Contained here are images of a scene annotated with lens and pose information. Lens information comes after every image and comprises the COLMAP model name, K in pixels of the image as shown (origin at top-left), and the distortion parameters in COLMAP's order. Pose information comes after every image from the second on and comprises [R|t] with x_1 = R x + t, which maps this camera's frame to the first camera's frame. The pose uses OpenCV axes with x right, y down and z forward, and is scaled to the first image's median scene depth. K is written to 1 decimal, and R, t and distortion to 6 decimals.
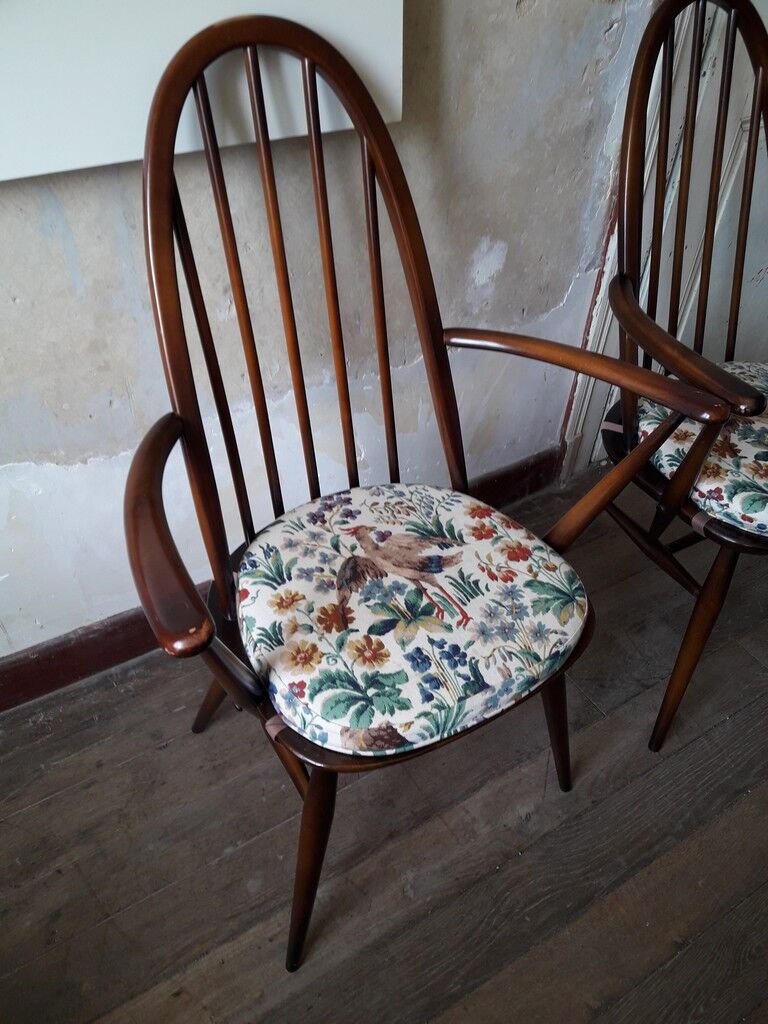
lens RADIAL K [[880.5, 0, 388.1], [0, 880.5, 529.8], [0, 0, 1]] dist [0.018977, -0.056050]
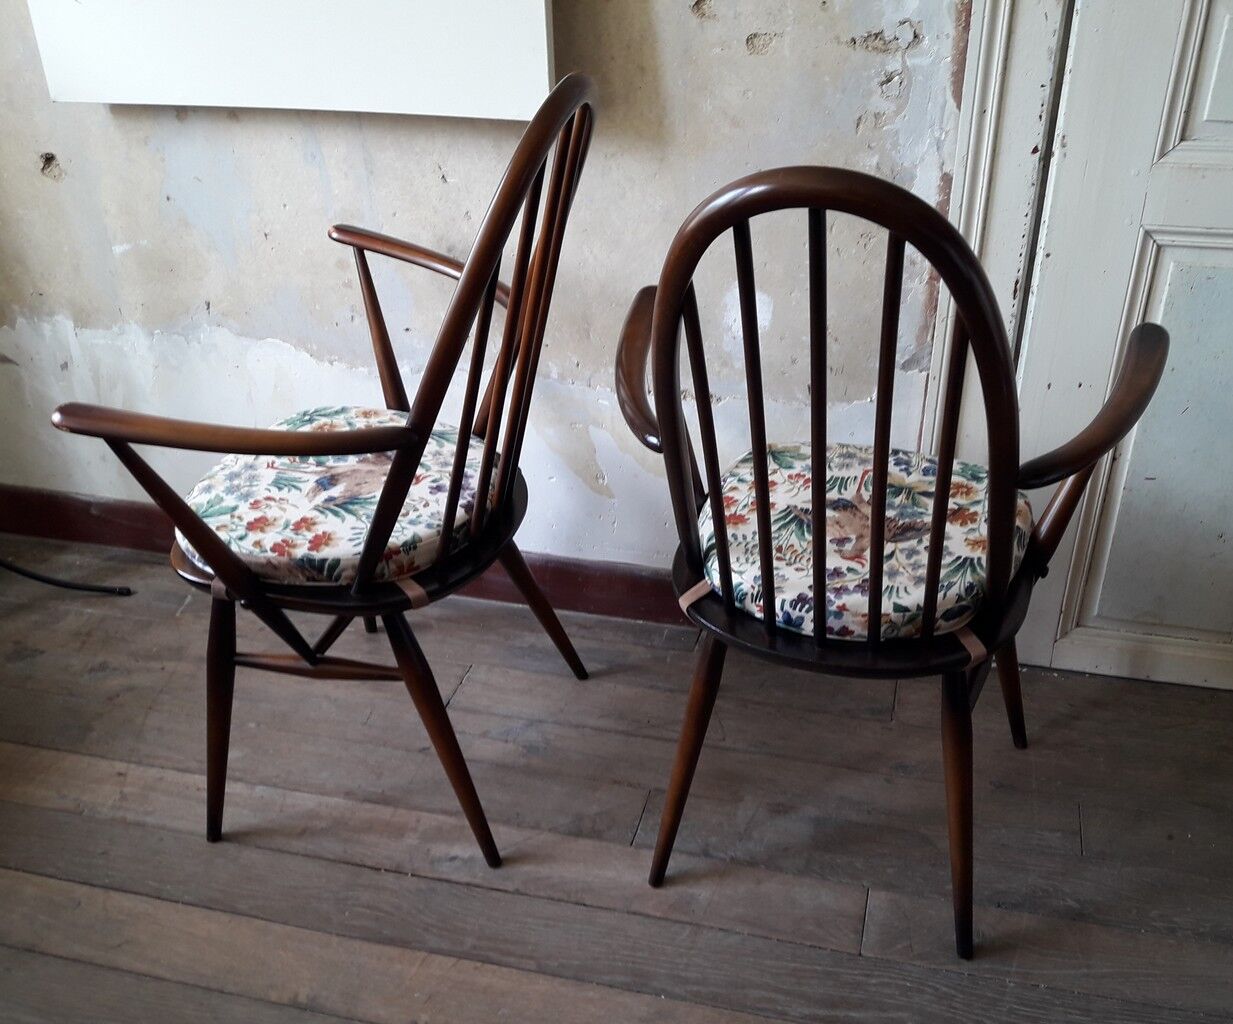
lens RADIAL K [[1227.3, 0, 652.8], [0, 1227.3, 542.1], [0, 0, 1]] dist [0.002168, 0.000000]
pose [[0.679365, 0.335243, -0.652744, 1.280486], [-0.457025, 0.889252, -0.018952, -0.035198], [0.574101, 0.311195, 0.757341, 0.096878]]
